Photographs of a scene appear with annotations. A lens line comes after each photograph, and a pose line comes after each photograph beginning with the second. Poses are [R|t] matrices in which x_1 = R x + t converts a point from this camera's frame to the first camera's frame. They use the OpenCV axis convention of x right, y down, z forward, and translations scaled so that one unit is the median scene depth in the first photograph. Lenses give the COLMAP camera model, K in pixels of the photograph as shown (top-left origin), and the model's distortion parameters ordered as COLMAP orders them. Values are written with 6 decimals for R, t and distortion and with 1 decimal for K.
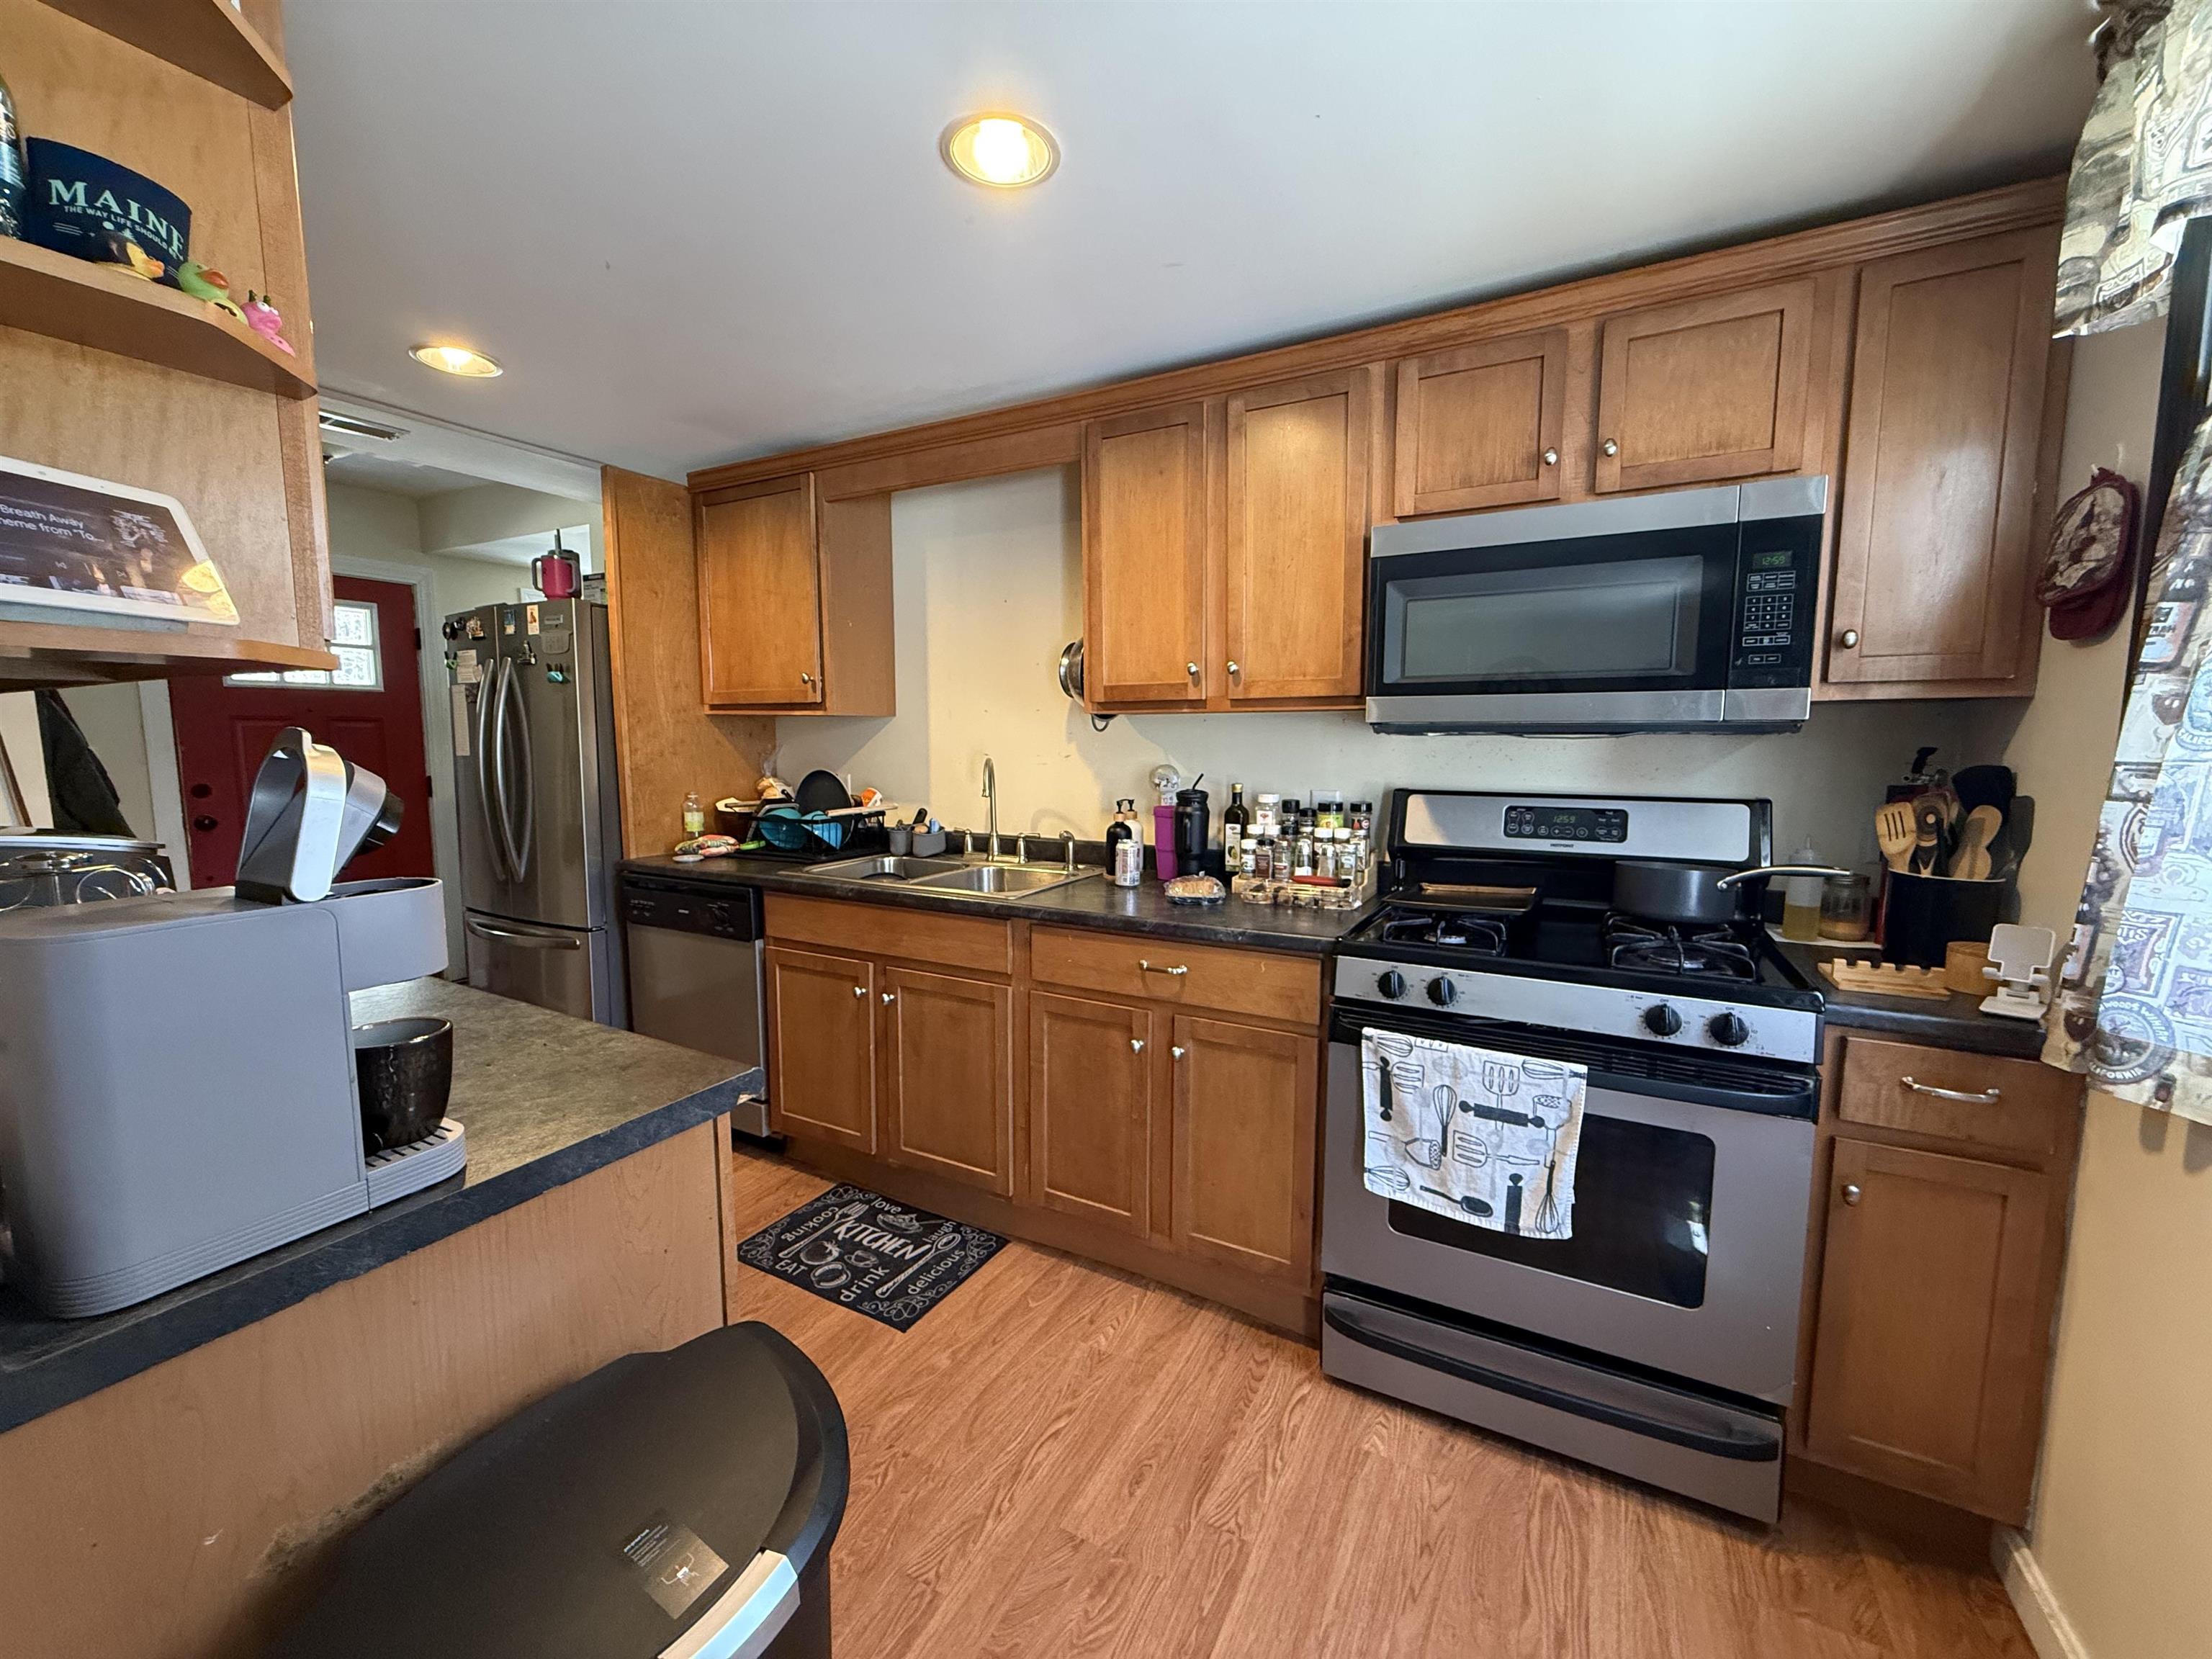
lens RADIAL K [[879.2, 0, 1105.4], [0, 879.2, 824.8], [0, 0, 1]] dist [0.001342, -0.000010]
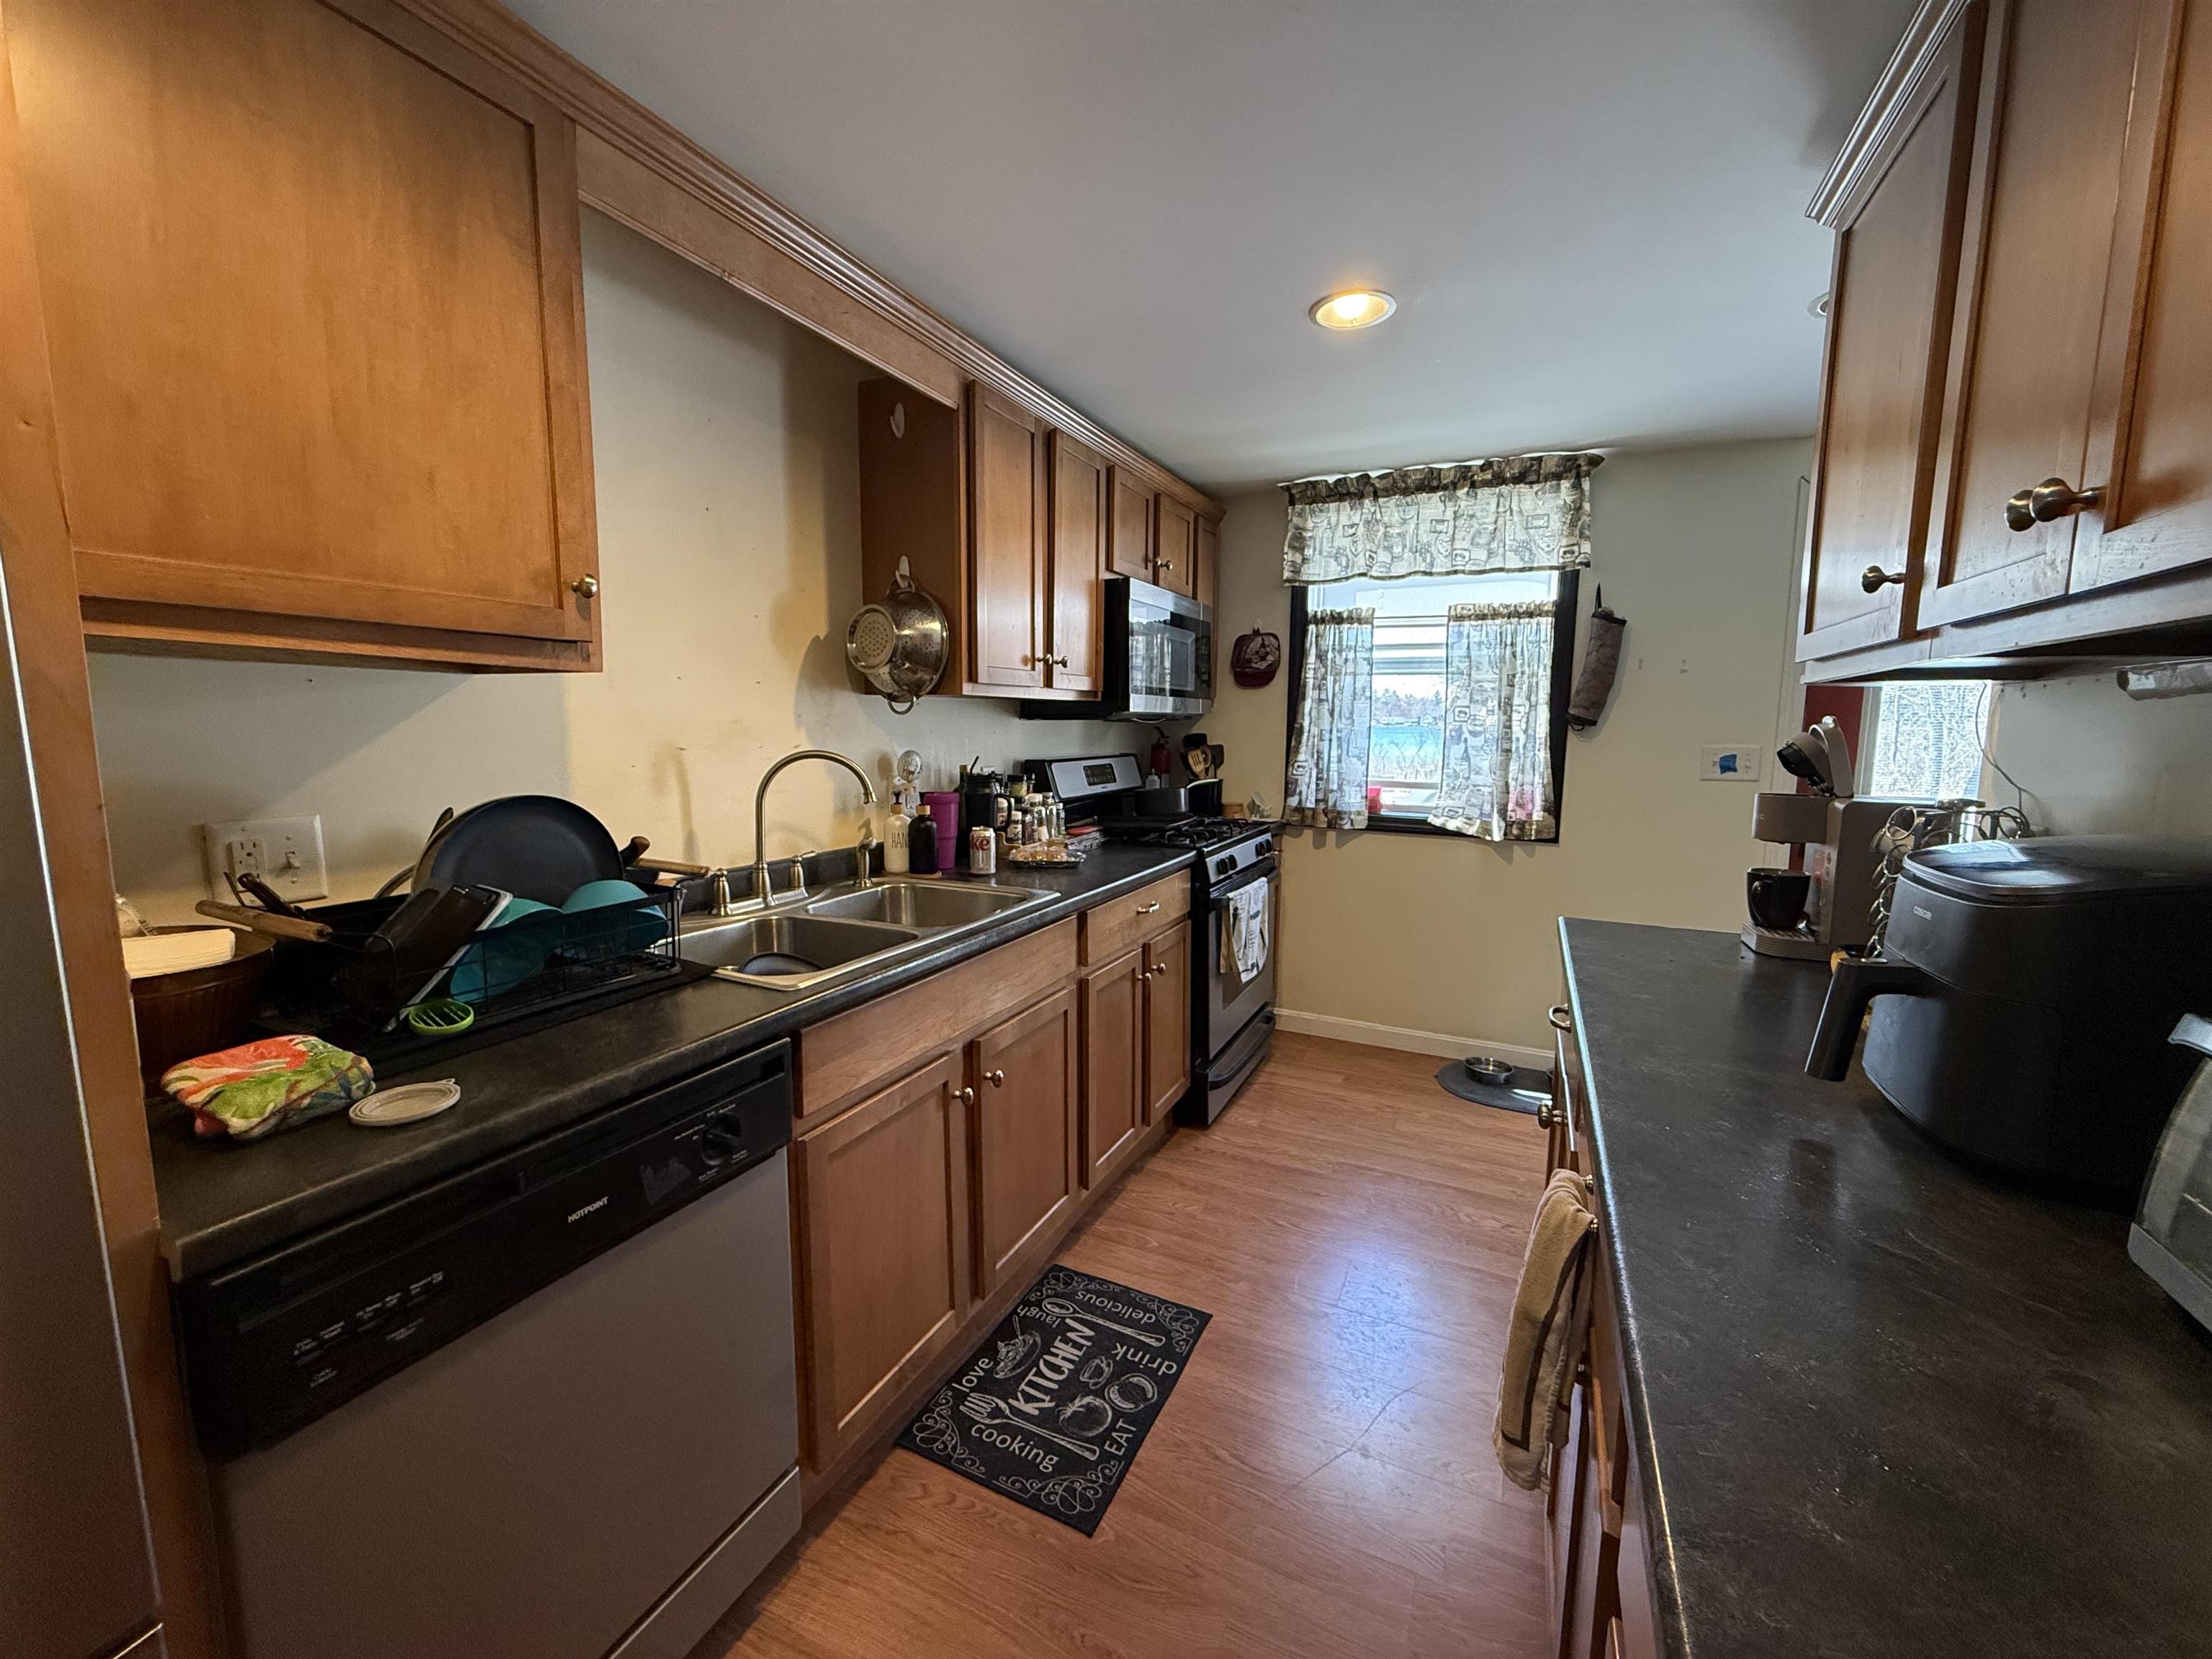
lens RADIAL K [[879.2, 0, 1105.3], [0, 879.2, 828.0], [0, 0, 1]] dist [0.001342, -0.000010]
pose [[-0.050886, -0.121206, 0.991322, -0.968350], [0.099882, 0.987014, 0.125807, -0.091063], [-0.993697, 0.105417, -0.038119, 0.929677]]
